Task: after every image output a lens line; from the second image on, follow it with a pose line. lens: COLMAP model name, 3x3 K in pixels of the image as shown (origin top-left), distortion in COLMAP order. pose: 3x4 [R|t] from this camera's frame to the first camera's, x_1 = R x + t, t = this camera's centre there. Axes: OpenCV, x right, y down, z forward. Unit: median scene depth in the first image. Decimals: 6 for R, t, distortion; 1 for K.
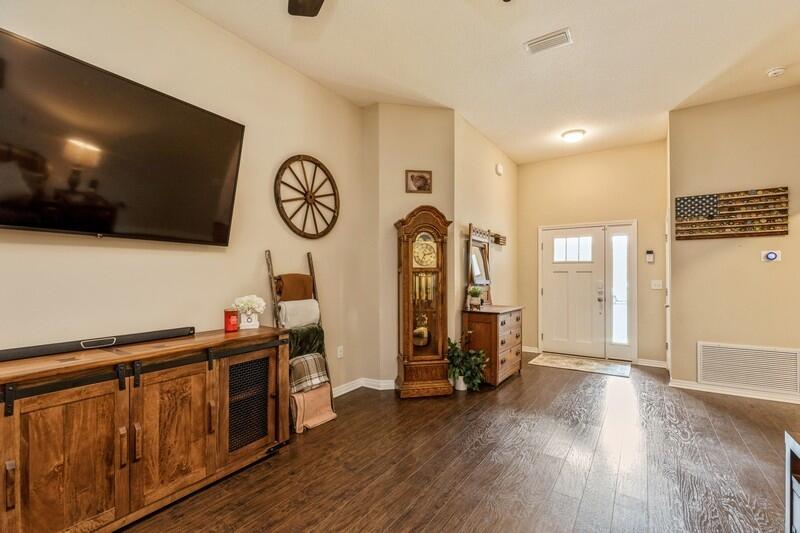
lens RADIAL K [[362.2, 0, 404.4], [0, 362.2, 272.3], [0, 0, 1]] dist [0.001753, -0.000228]
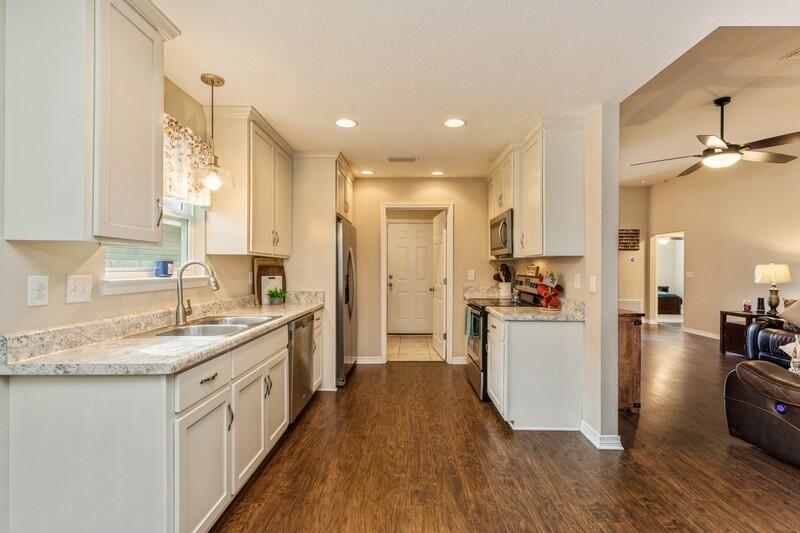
lens RADIAL K [[366.0, 0, 403.0], [0, 366.0, 268.9], [0, 0, 1]] dist [0.002084, -0.000012]
pose [[0.845439, 0.002822, 0.534065, -1.435745], [-0.011359, 0.999855, 0.012698, 0.001386], [-0.533952, -0.016802, 0.845348, -0.165809]]
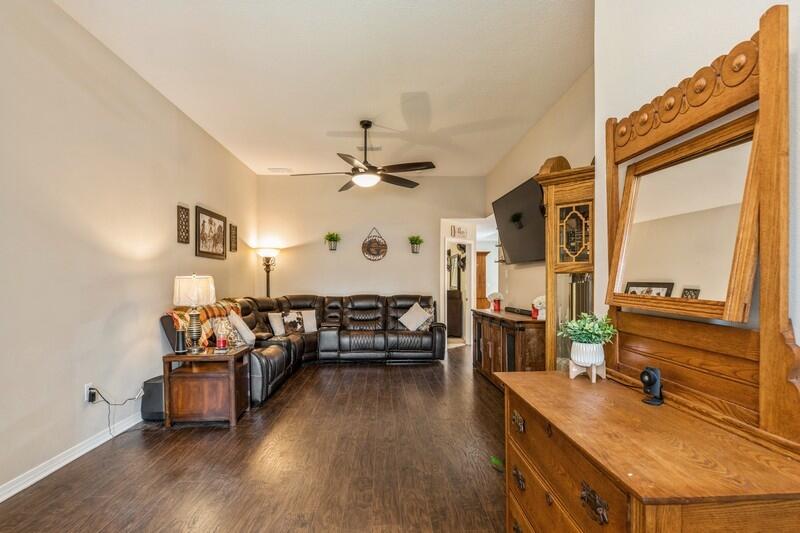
lens RADIAL K [[407.1, 0, 398.8], [0, 407.1, 287.9], [0, 0, 1]] dist [-0.021093, -0.000029]
pose [[-0.813275, 0.012811, -0.581738, 0.643058], [0.010914, 0.999918, 0.006761, 0.014329], [0.581777, -0.000850, -0.813348, 1.380409]]
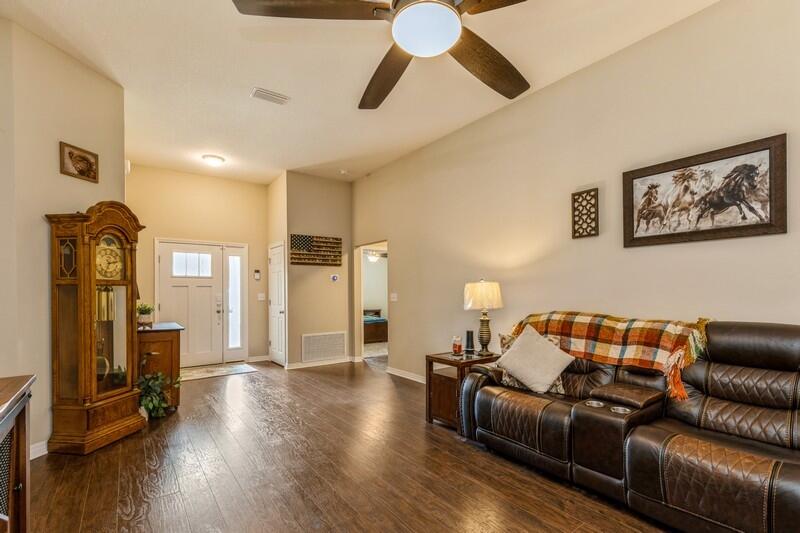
lens RADIAL K [[362.8, 0, 399.8], [0, 362.8, 290.7], [0, 0, 1]] dist [0.001111, -0.000308]
pose [[0.343117, -0.003351, 0.939287, -0.475966], [-0.005317, 0.999971, 0.005510, 0.003653], [-0.939278, -0.006885, 0.343089, 0.138109]]
